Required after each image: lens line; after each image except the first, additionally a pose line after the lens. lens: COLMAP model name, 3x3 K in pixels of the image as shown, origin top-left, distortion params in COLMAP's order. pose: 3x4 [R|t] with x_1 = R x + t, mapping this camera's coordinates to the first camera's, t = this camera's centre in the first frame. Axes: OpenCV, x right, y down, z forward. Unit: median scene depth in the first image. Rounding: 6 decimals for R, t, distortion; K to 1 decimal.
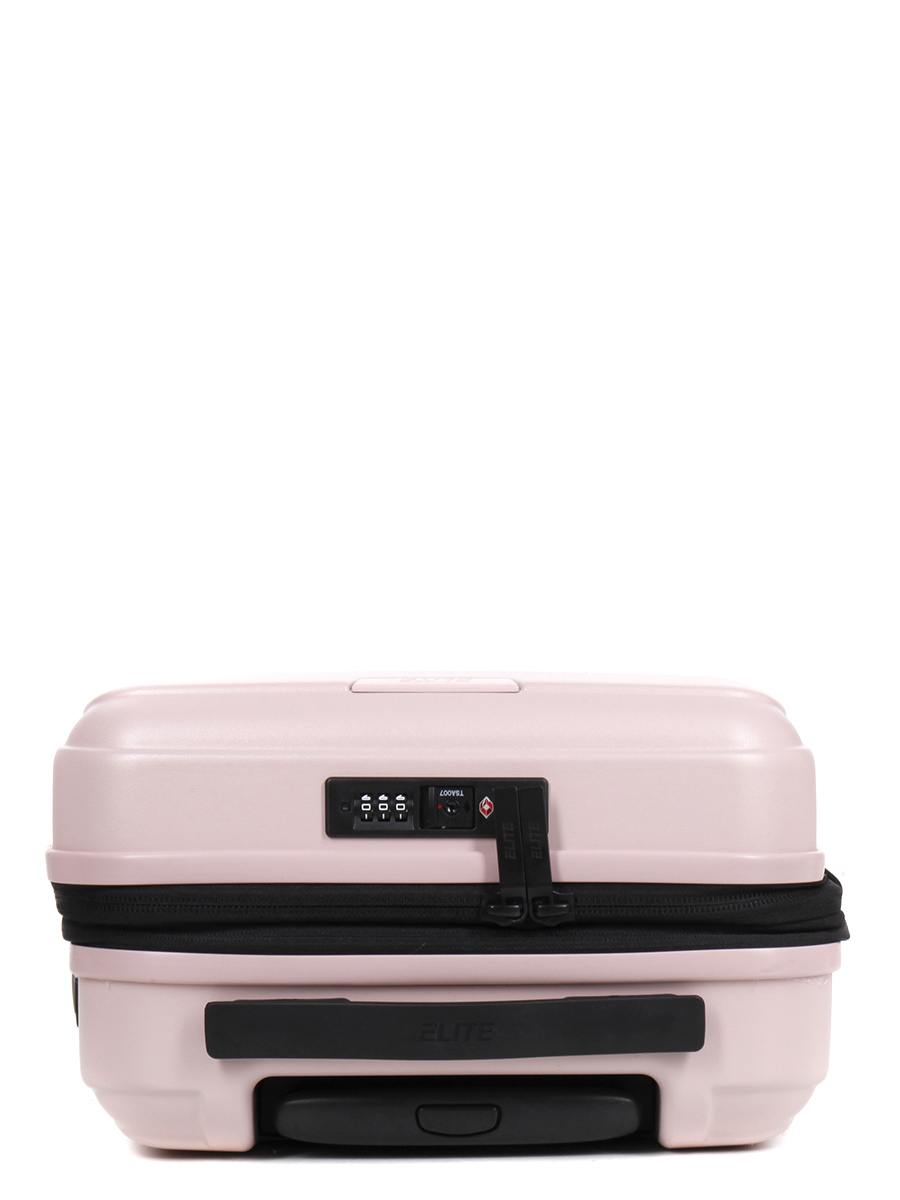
lens RADIAL K [[2085.7, 0, 453.9], [0, 2085.7, 598.6], [0, 0, 1]] dist [0.090824, 0.000000]
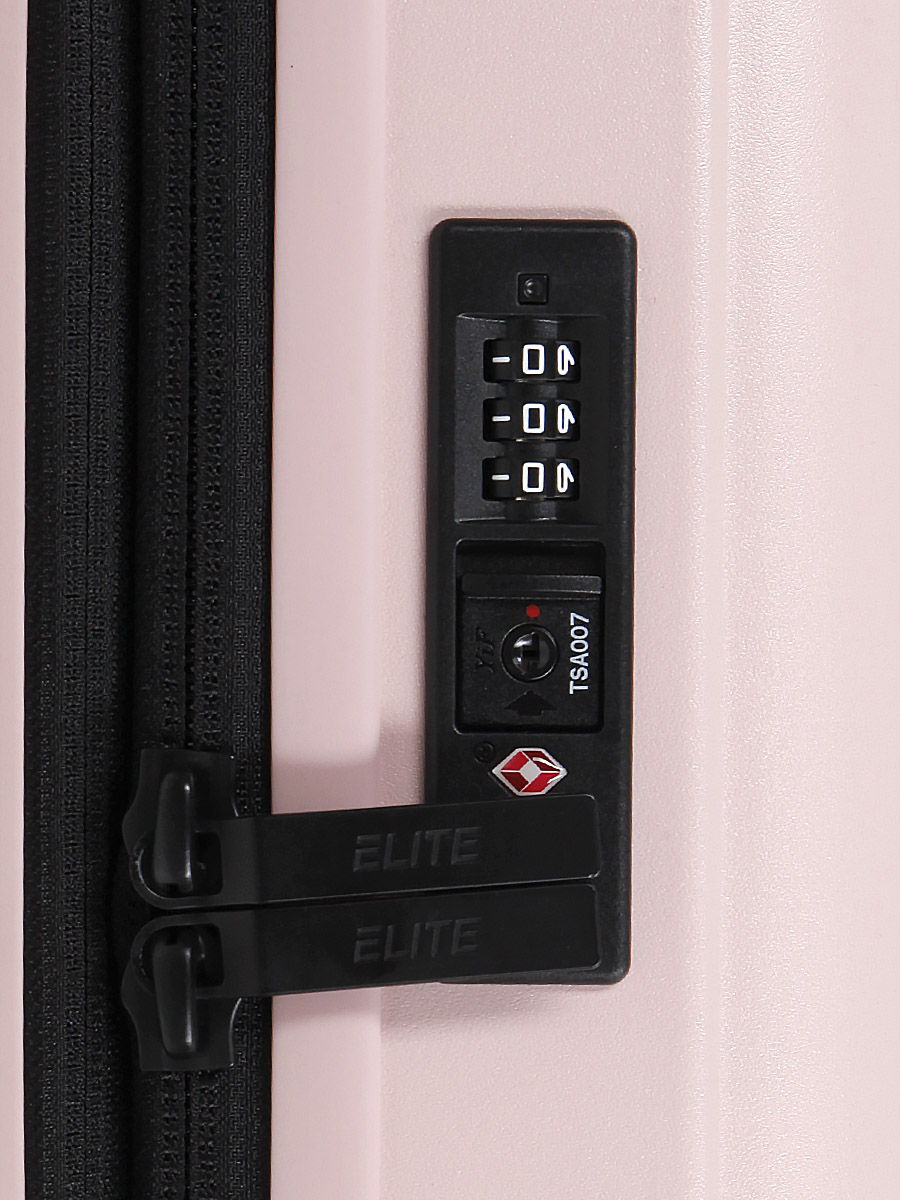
lens RADIAL K [[2375.2, 0, 454.8], [0, 2375.2, 599.1], [0, 0, 1]] dist [0.032574, 0.000000]
pose [[-0.010665, 0.998050, -0.061496, 0.012004], [-0.985221, 0.000027, 0.171289, 0.053844], [0.170956, 0.062414, 0.983300, 0.674895]]
